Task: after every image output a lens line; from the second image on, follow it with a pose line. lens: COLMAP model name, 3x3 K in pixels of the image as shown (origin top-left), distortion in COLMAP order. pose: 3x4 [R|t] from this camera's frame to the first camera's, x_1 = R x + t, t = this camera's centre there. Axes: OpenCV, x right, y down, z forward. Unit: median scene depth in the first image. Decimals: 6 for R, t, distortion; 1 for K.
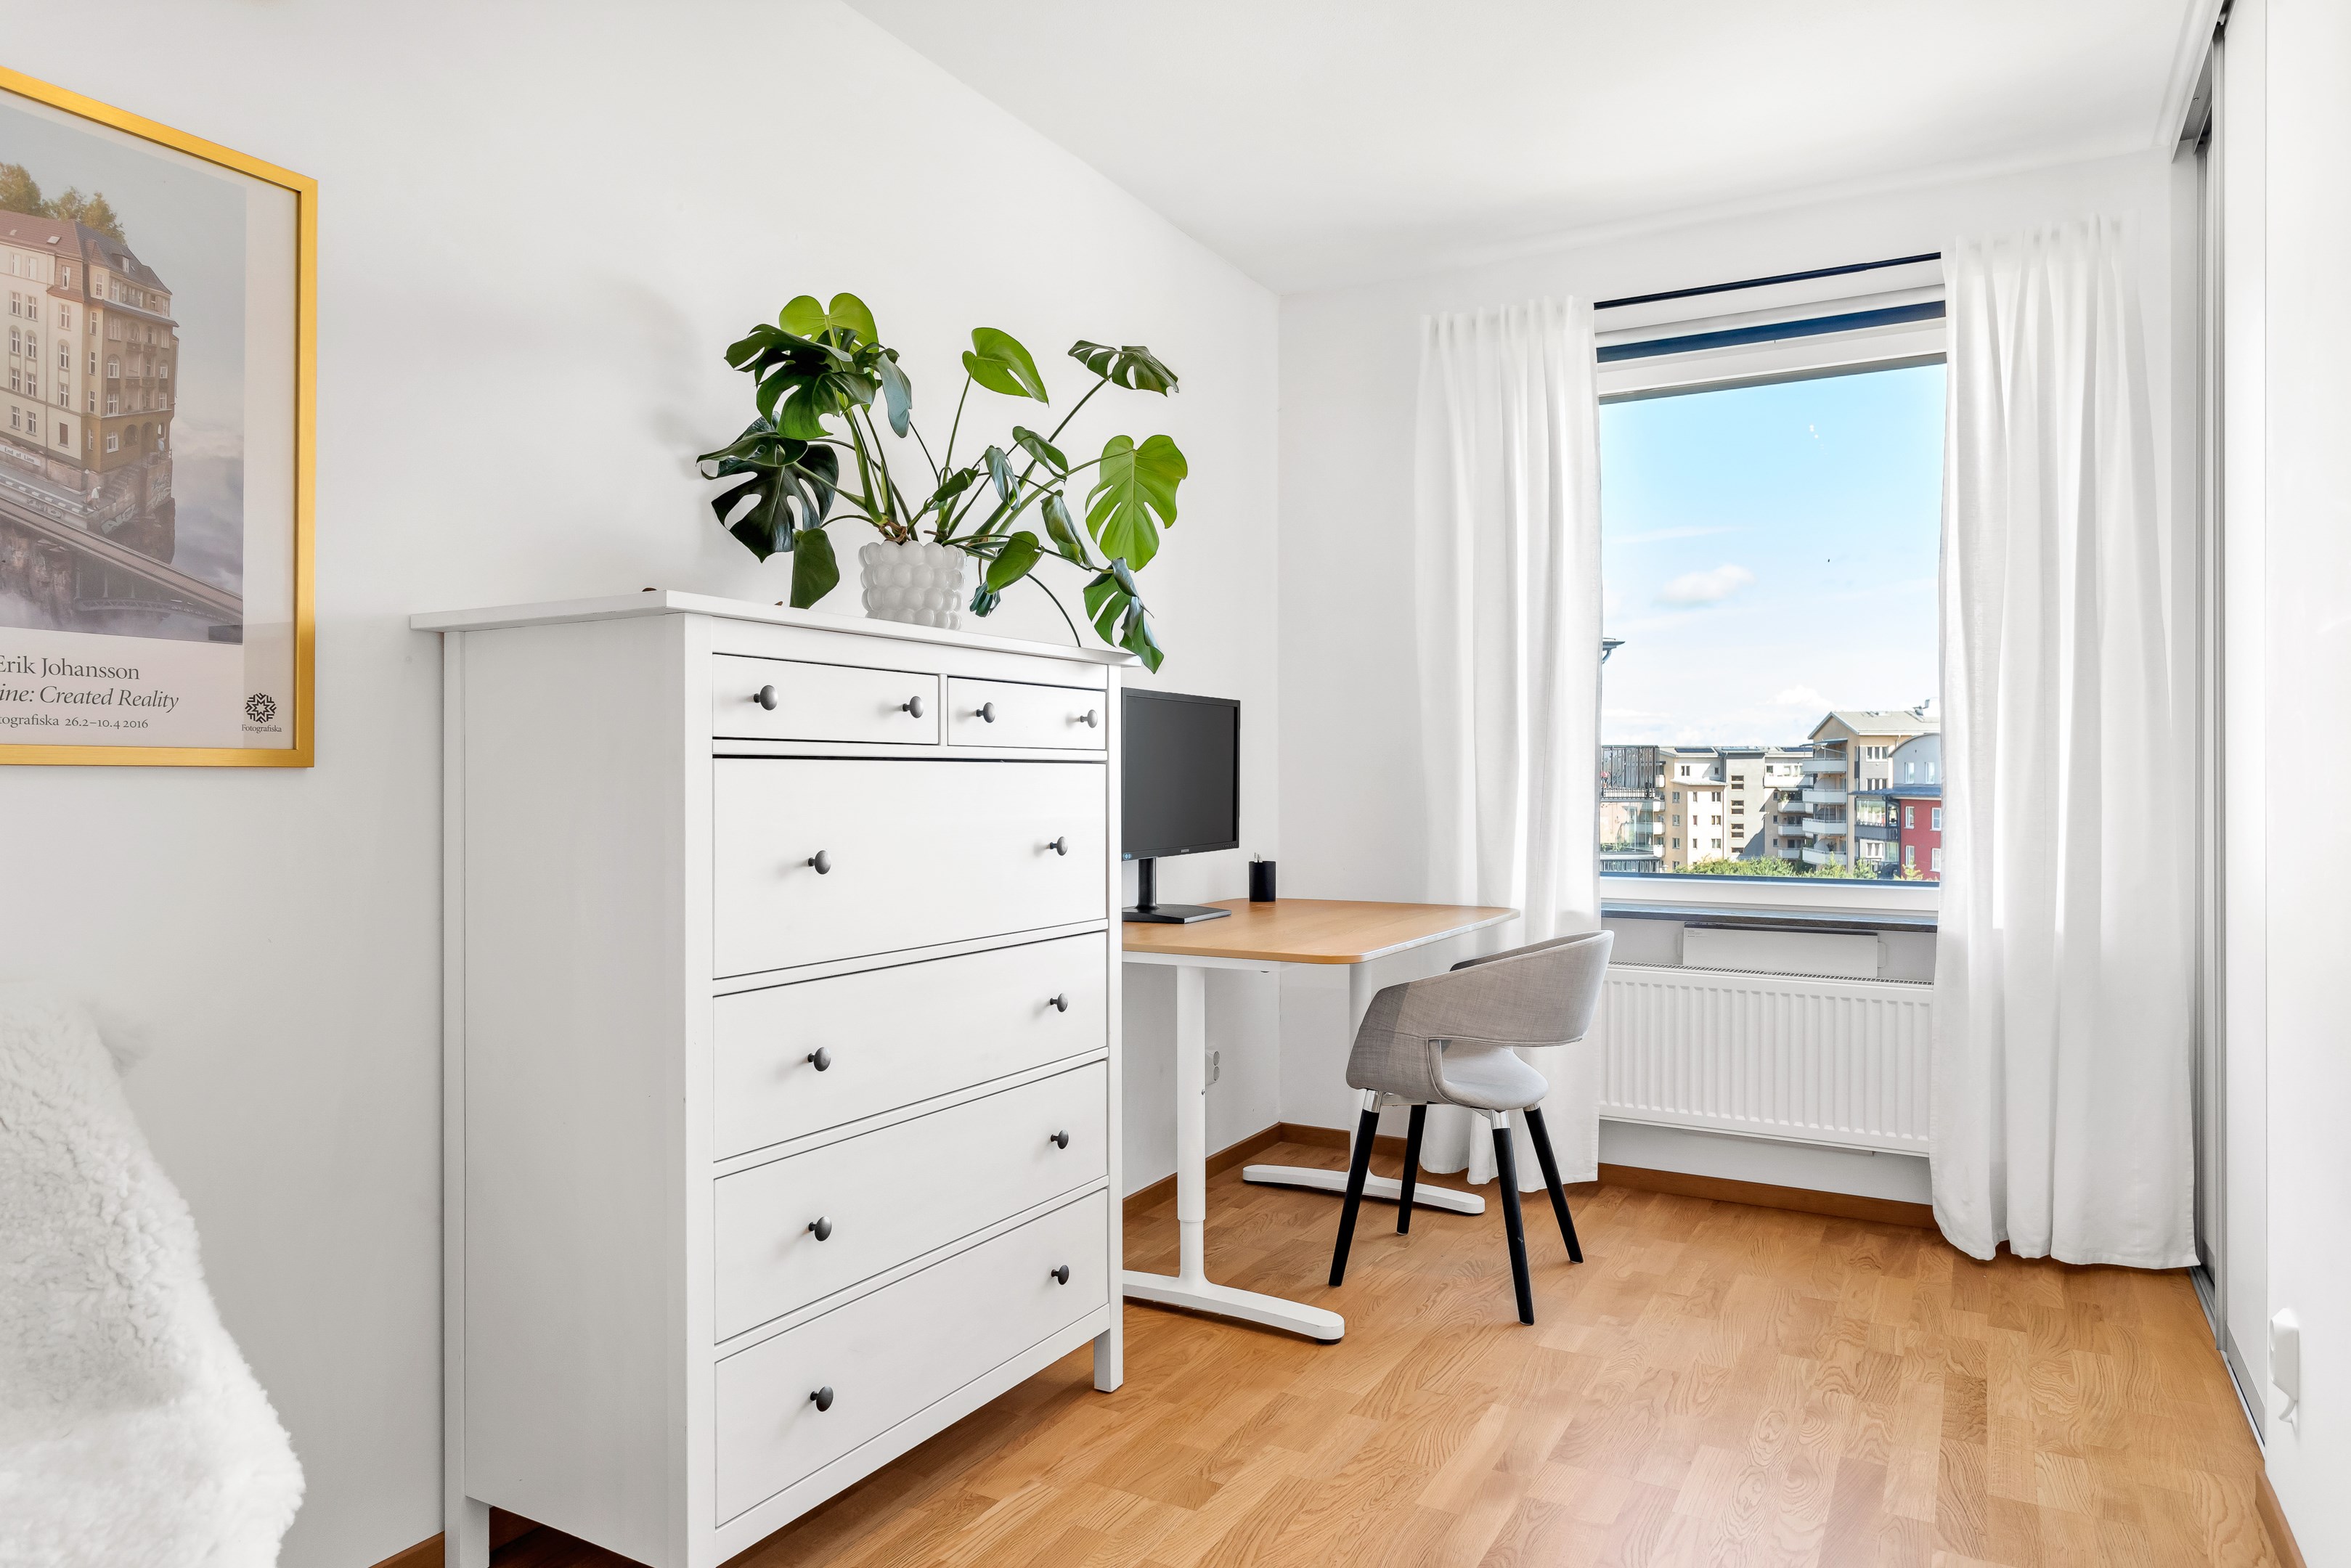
lens RADIAL K [[1456.7, 0, 1175.5], [0, 1456.7, 784.0], [0, 0, 1]] dist [0.003533, 0.000692]
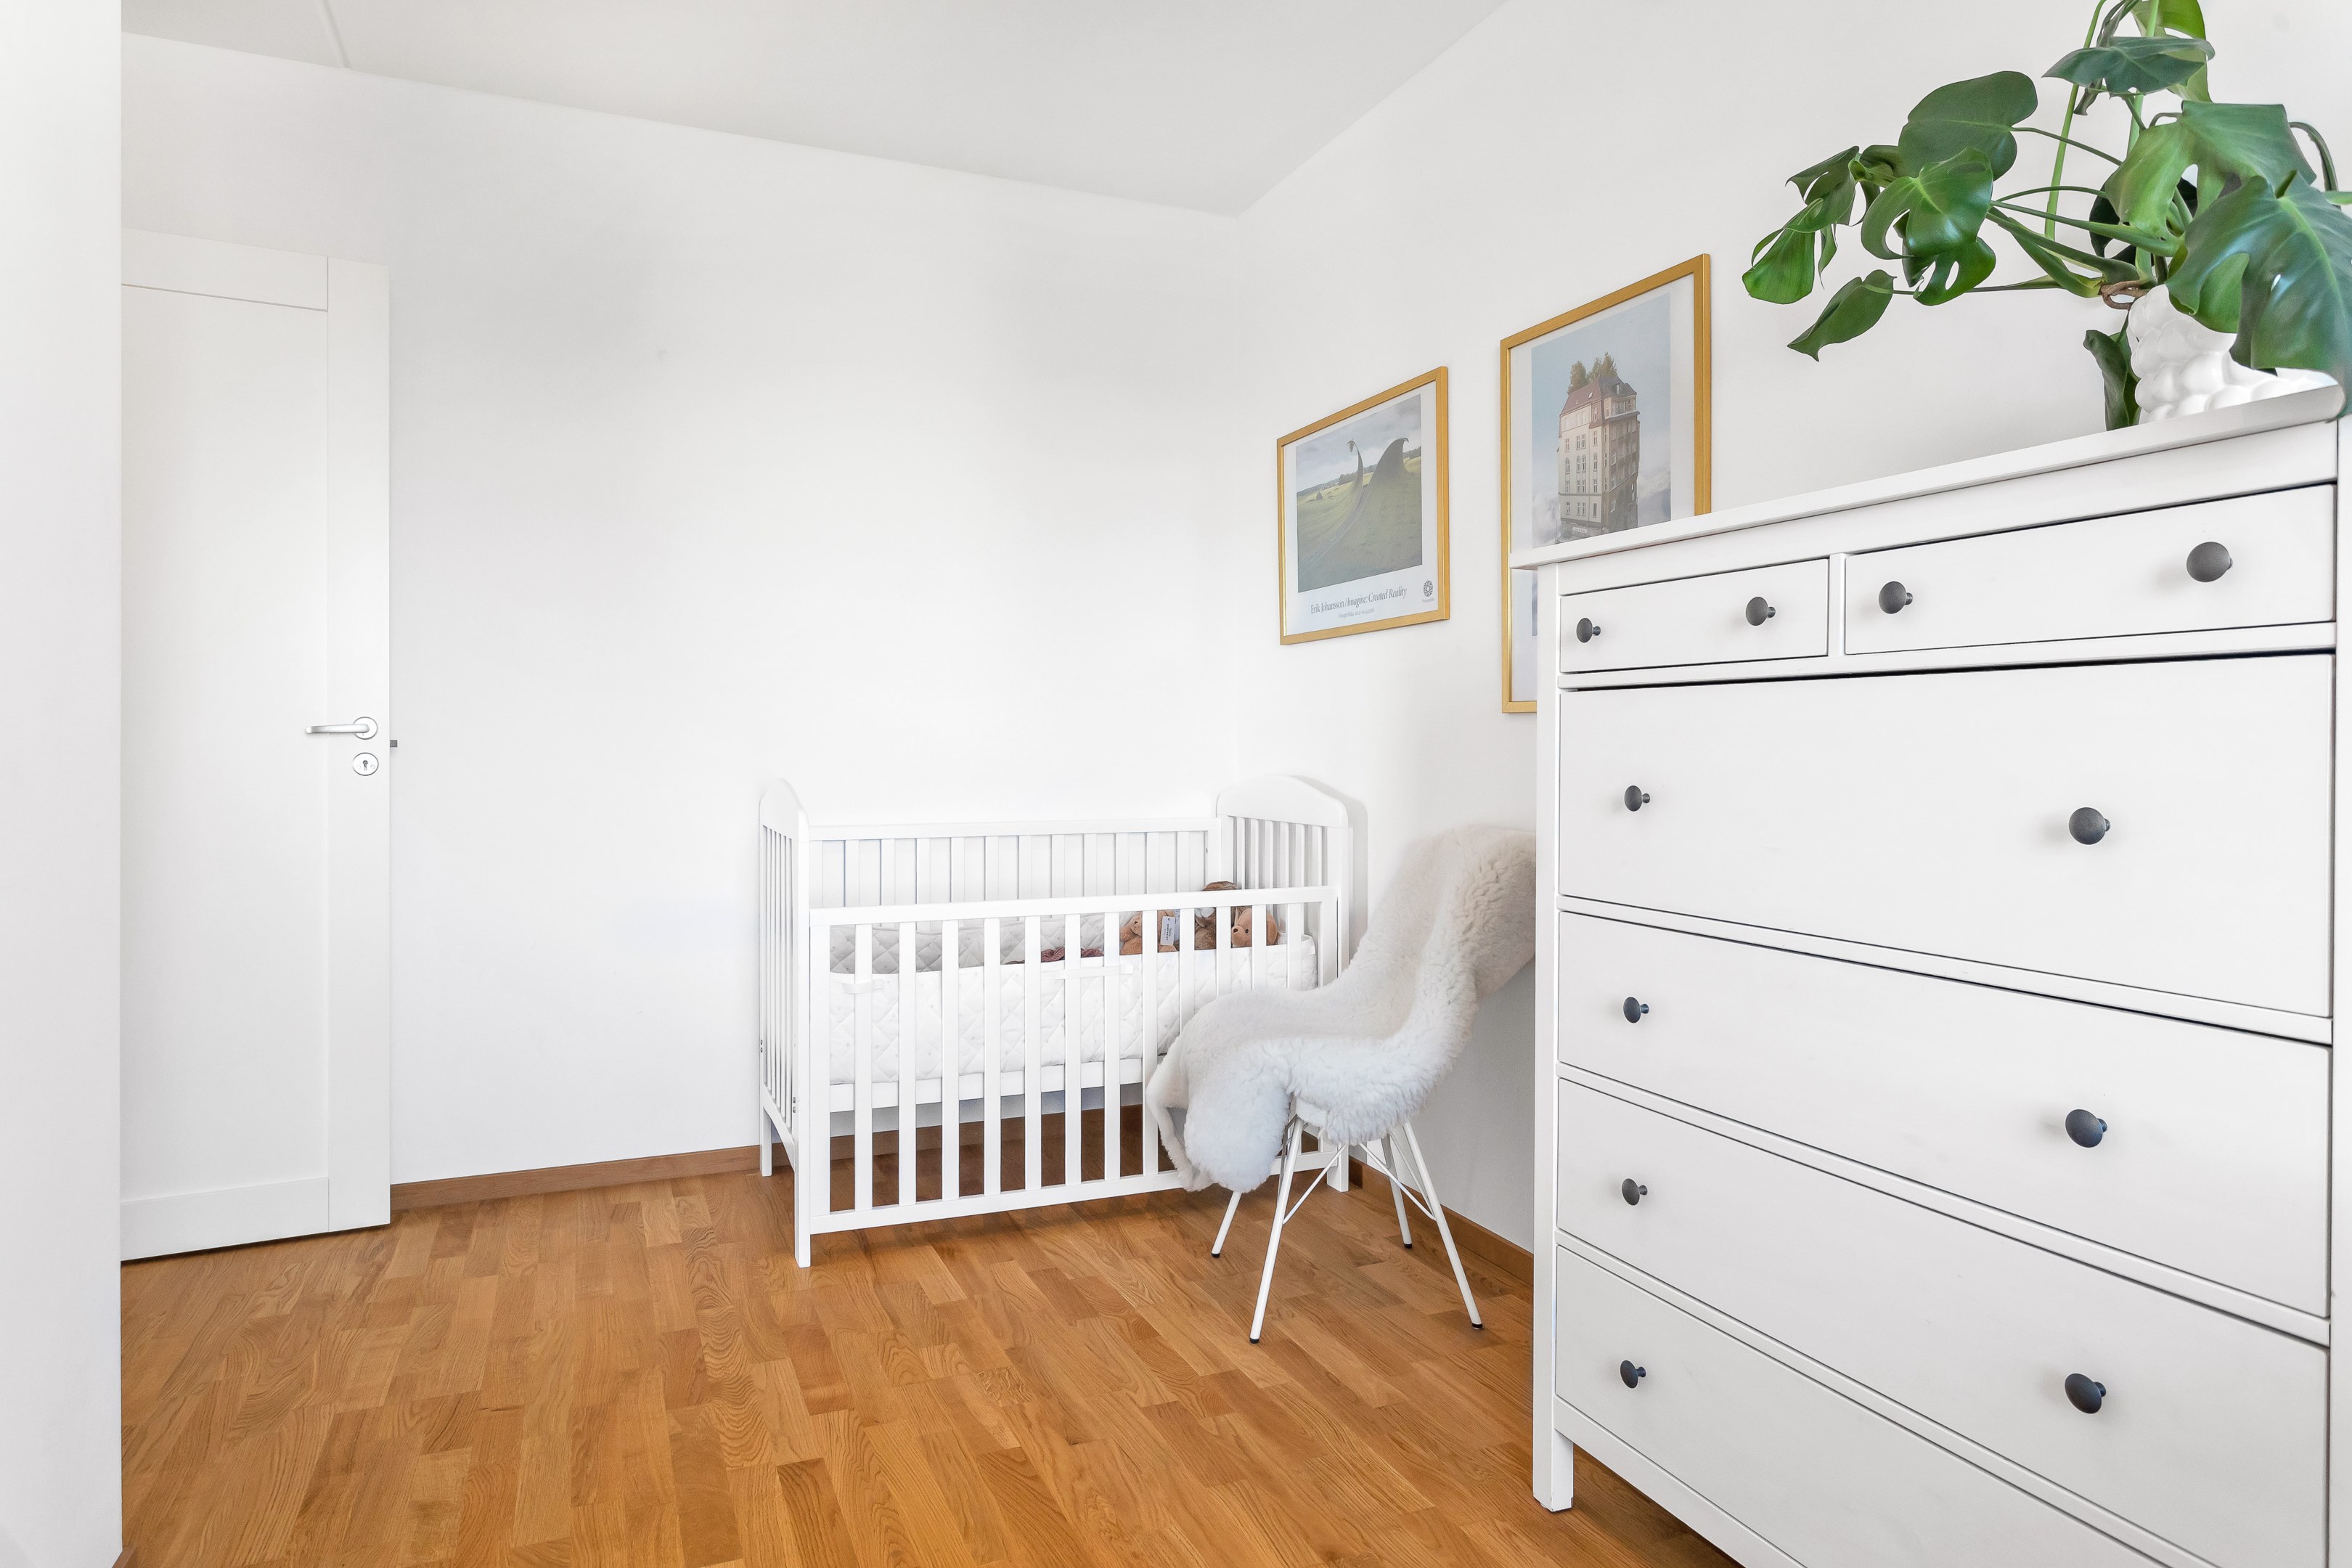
lens RADIAL K [[1378.7, 0, 1164.3], [0, 1378.7, 754.5], [0, 0, 1]] dist [-0.014052, 0.009769]
pose [[-0.602341, 0.007235, -0.798206, 0.430761], [-0.002436, 0.999938, 0.010903, 0.011305], [0.798235, 0.008512, -0.602285, 0.865286]]
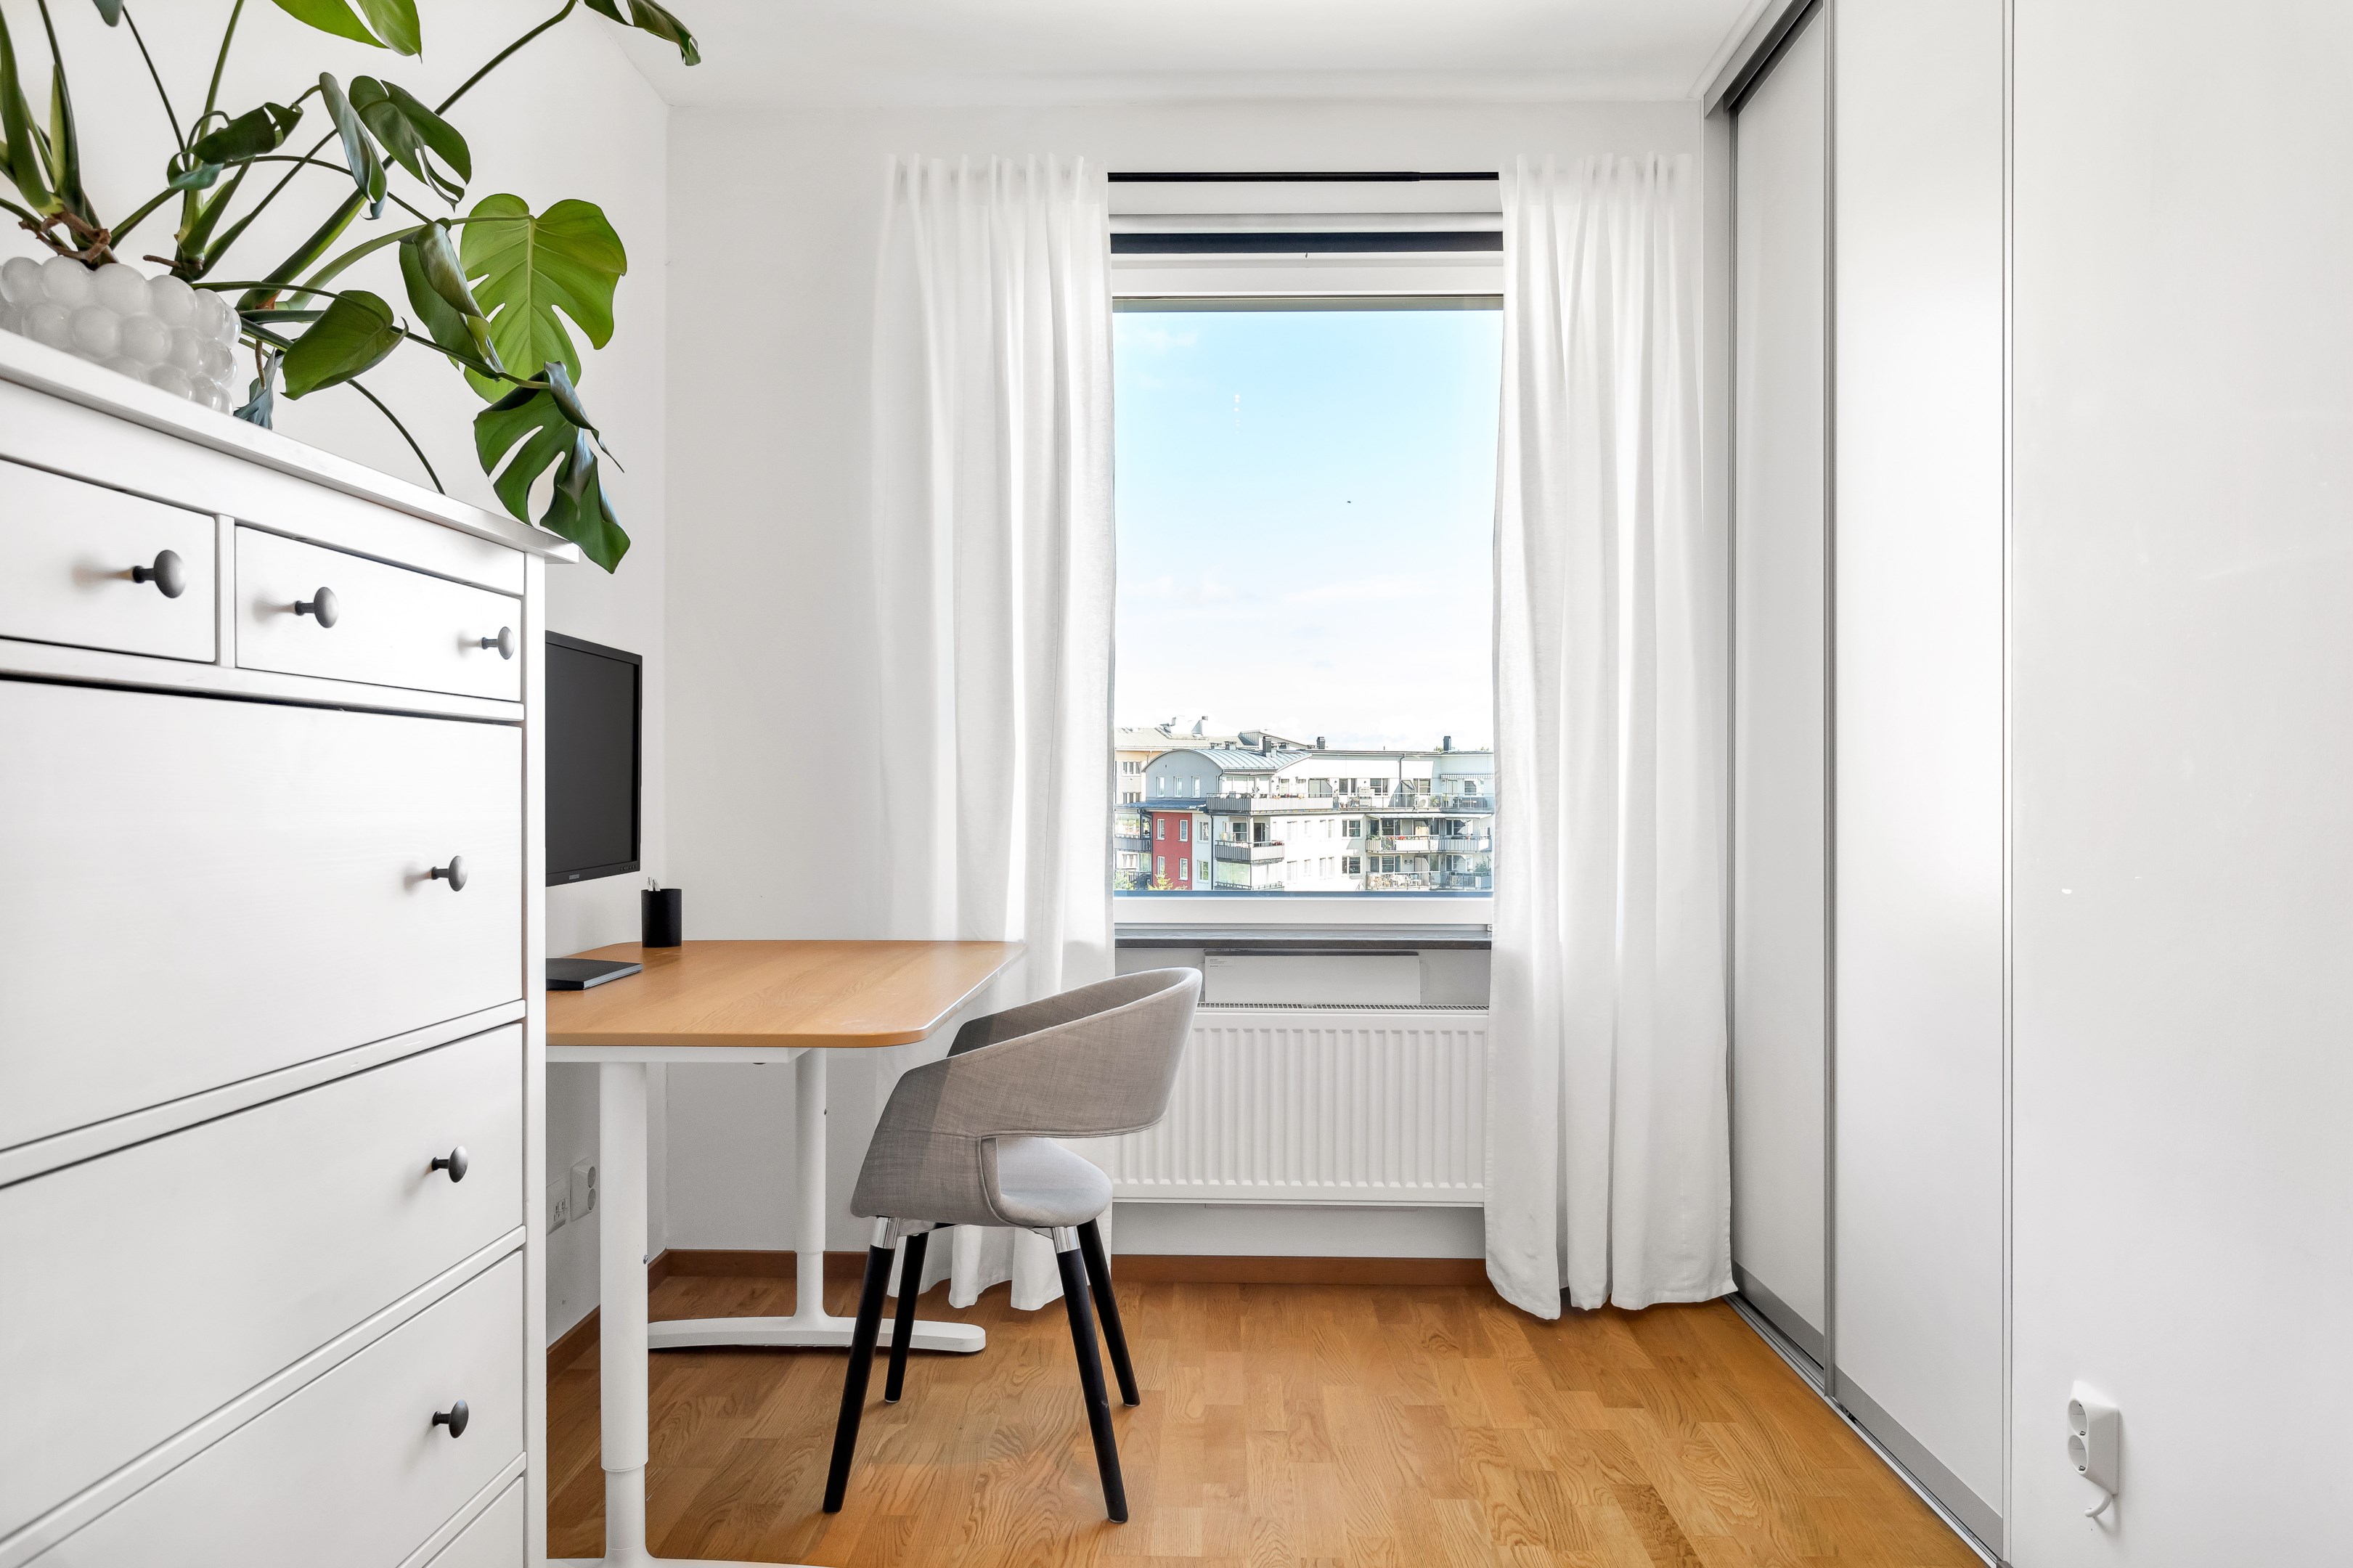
lens RADIAL K [[1544.9, 0, 1180.0], [0, 1544.9, 793.8], [0, 0, 1]] dist [-0.001051, 0.002370]
pose [[0.885571, 0.001600, 0.464502, -0.089313], [-0.000488, 0.999997, -0.002513, 0.012260], [-0.464504, 0.001999, 0.885569, 0.310826]]
